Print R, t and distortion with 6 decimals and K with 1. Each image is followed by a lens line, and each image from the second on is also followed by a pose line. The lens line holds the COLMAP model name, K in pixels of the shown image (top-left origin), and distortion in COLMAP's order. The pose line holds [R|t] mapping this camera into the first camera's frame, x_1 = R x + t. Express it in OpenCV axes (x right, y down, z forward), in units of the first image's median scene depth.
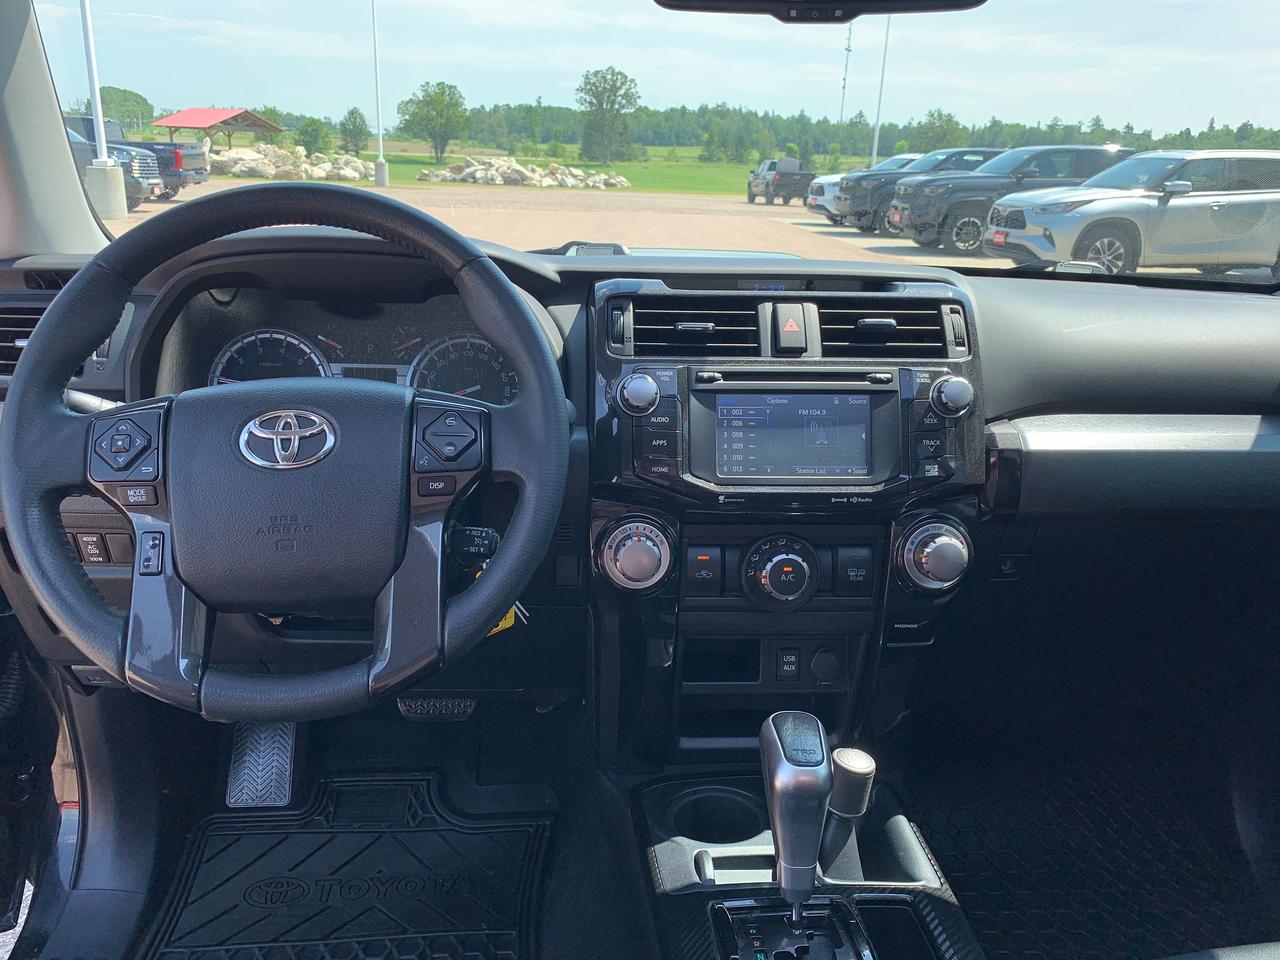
lens RADIAL K [[981.3, 0, 631.4], [0, 981.3, 481.5], [0, 0, 1]] dist [0.002402, -0.003702]
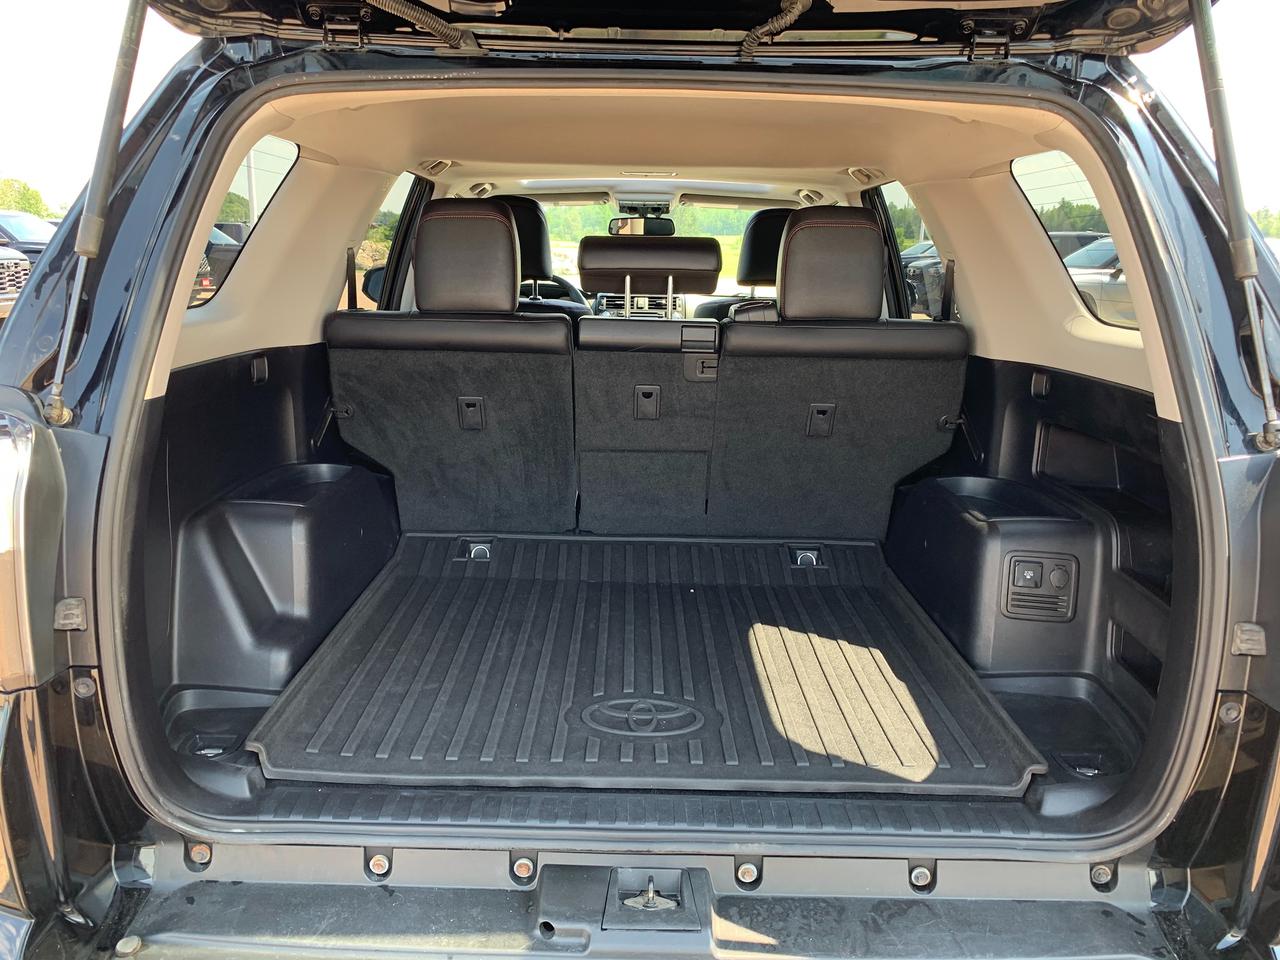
lens RADIAL K [[979.3, 0, 637.3], [0, 979.3, 472.6], [0, 0, 1]] dist [0.066779, -0.134829]
pose [[0.997774, -0.002736, -0.066633, 0.021486], [-0.003481, 0.995660, -0.092997, 0.049906], [0.066598, 0.093022, 0.993434, -0.163254]]
